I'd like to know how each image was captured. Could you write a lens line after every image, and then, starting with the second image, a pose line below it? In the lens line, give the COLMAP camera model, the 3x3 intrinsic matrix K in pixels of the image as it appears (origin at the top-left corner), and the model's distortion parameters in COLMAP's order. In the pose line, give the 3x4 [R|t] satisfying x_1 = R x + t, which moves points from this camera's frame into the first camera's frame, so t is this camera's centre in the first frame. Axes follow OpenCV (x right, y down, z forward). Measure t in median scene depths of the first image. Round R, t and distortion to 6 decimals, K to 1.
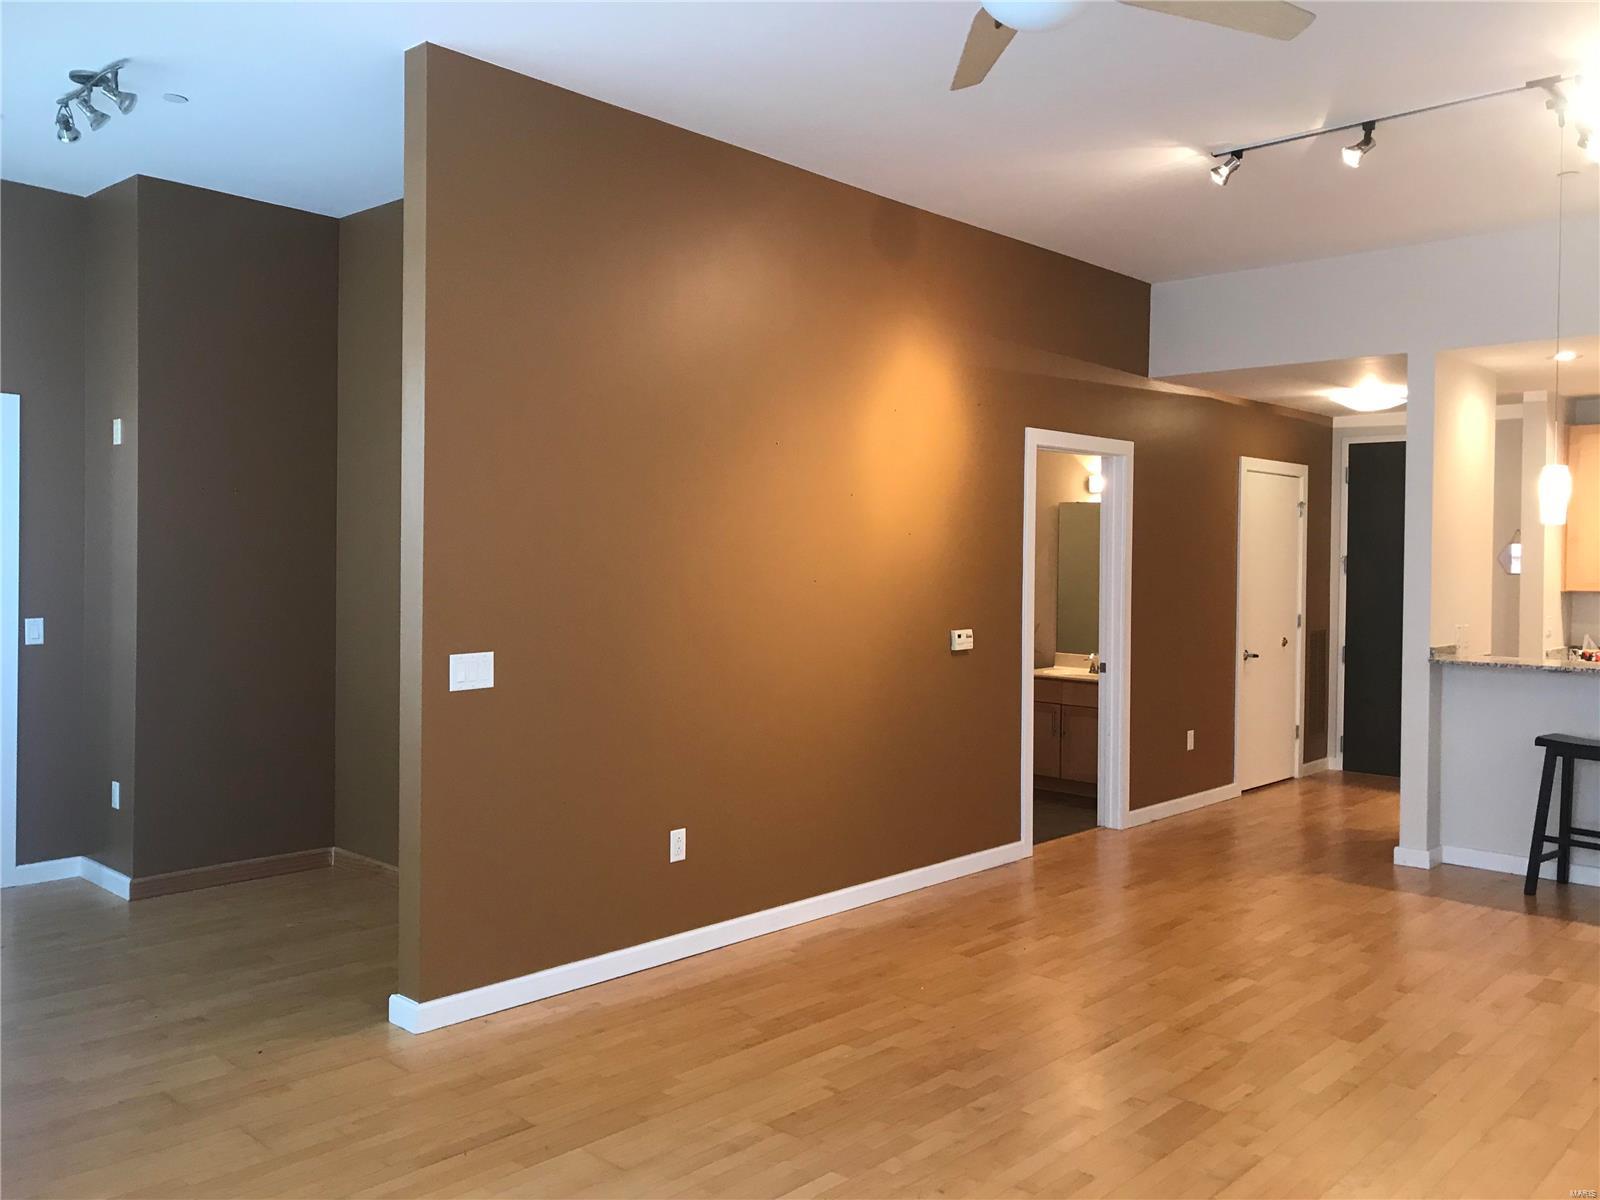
lens RADIAL K [[1327.1, 0, 803.4], [0, 1327.1, 577.4], [0, 0, 1]] dist [0.026196, -0.004022]
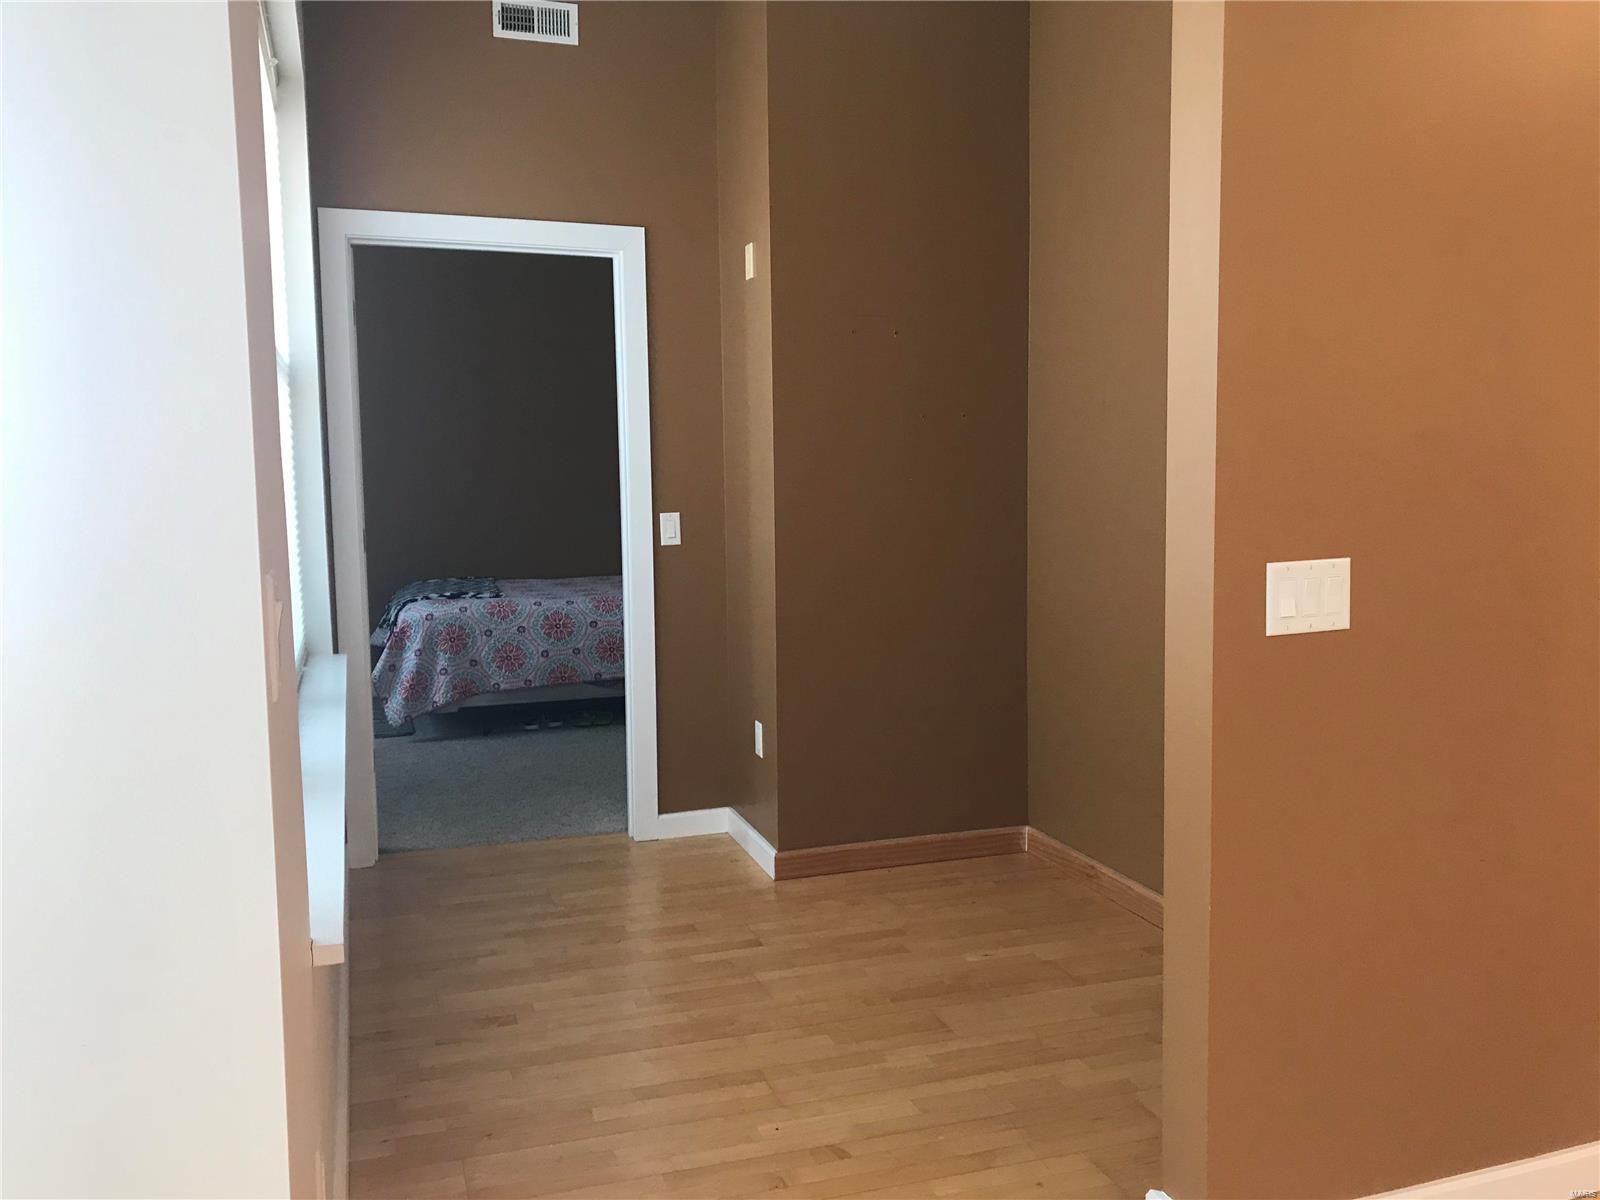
lens RADIAL K [[1312.5, 0, 804.7], [0, 1312.5, 573.1], [0, 0, 1]] dist [0.089055, -0.148963]
pose [[0.882129, 0.013057, -0.470827, -0.135679], [0.017792, 0.997979, 0.061009, 0.021015], [0.470672, -0.062195, 0.880113, 0.353872]]
